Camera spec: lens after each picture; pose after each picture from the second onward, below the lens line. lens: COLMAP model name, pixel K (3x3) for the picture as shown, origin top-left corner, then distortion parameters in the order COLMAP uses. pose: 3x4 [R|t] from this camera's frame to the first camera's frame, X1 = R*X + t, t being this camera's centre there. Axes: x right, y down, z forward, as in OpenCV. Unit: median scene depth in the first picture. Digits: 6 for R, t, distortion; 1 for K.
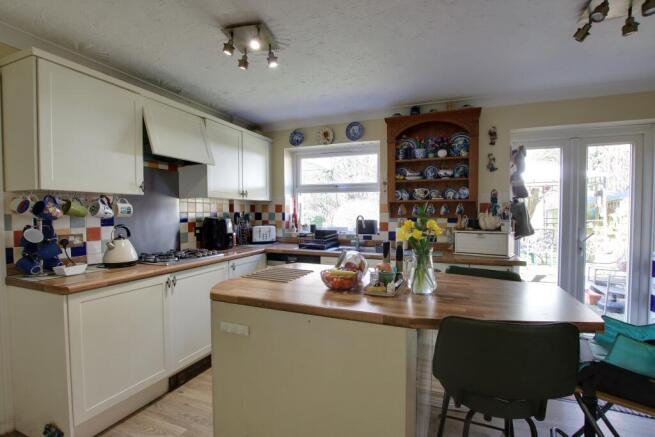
lens RADIAL K [[306.1, 0, 333.4], [0, 306.1, 222.2], [0, 0, 1]] dist [-0.027623, 0.000116]
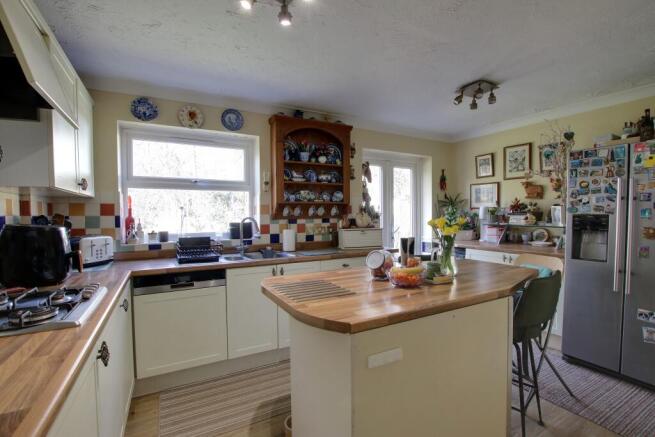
lens RADIAL K [[306.1, 0, 333.4], [0, 306.1, 222.2], [0, 0, 1]] dist [-0.027623, 0.000116]
pose [[0.633895, -0.027061, 0.772946, -0.453542], [0.033229, 0.999418, 0.007739, -0.007606], [-0.772705, 0.020778, 0.634425, 0.262859]]
